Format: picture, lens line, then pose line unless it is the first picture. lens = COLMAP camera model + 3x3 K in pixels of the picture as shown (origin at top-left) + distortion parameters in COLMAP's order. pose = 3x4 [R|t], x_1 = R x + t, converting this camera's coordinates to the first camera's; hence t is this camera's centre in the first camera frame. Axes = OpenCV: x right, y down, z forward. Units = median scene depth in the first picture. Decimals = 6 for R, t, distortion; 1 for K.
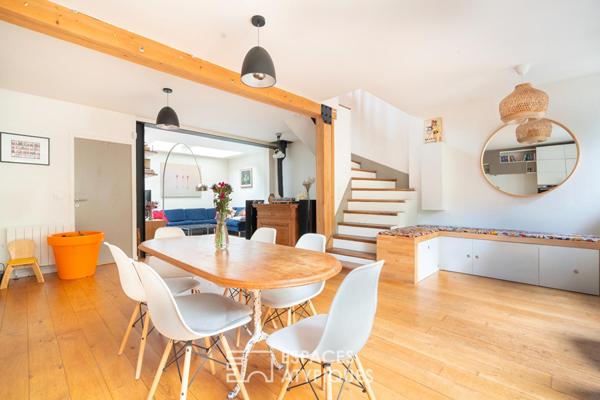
lens RADIAL K [[270.6, 0, 300.0], [0, 270.6, 200.0], [0, 0, 1]] dist [0.028473, 0.000317]
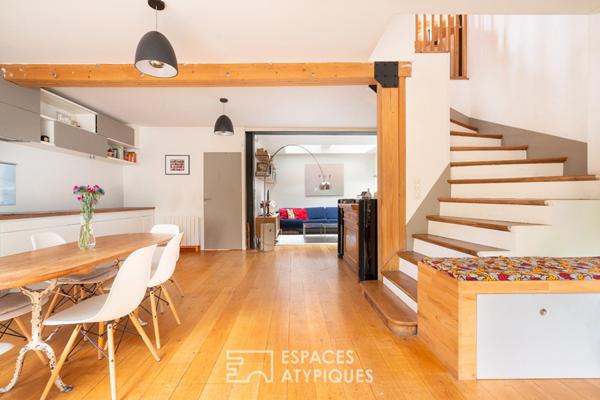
lens RADIAL K [[270.6, 0, 300.0], [0, 270.6, 200.0], [0, 0, 1]] dist [0.028473, 0.000317]
pose [[0.727000, 0.003876, -0.686626, 0.394275], [0.001871, 0.999969, 0.007626, -0.004416], [0.686634, -0.006829, 0.726971, 0.333070]]
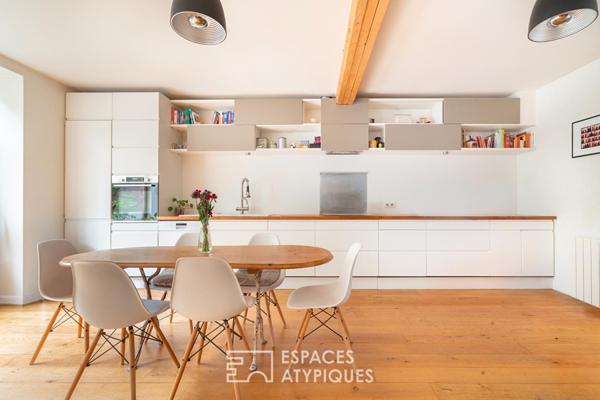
lens RADIAL K [[270.6, 0, 300.0], [0, 270.6, 200.0], [0, 0, 1]] dist [0.028473, 0.000317]
pose [[-0.682113, 0.001145, -0.731246, 0.080770], [0.005492, 0.999979, -0.003557, -0.009172], [0.731226, -0.006442, -0.682104, 0.781078]]
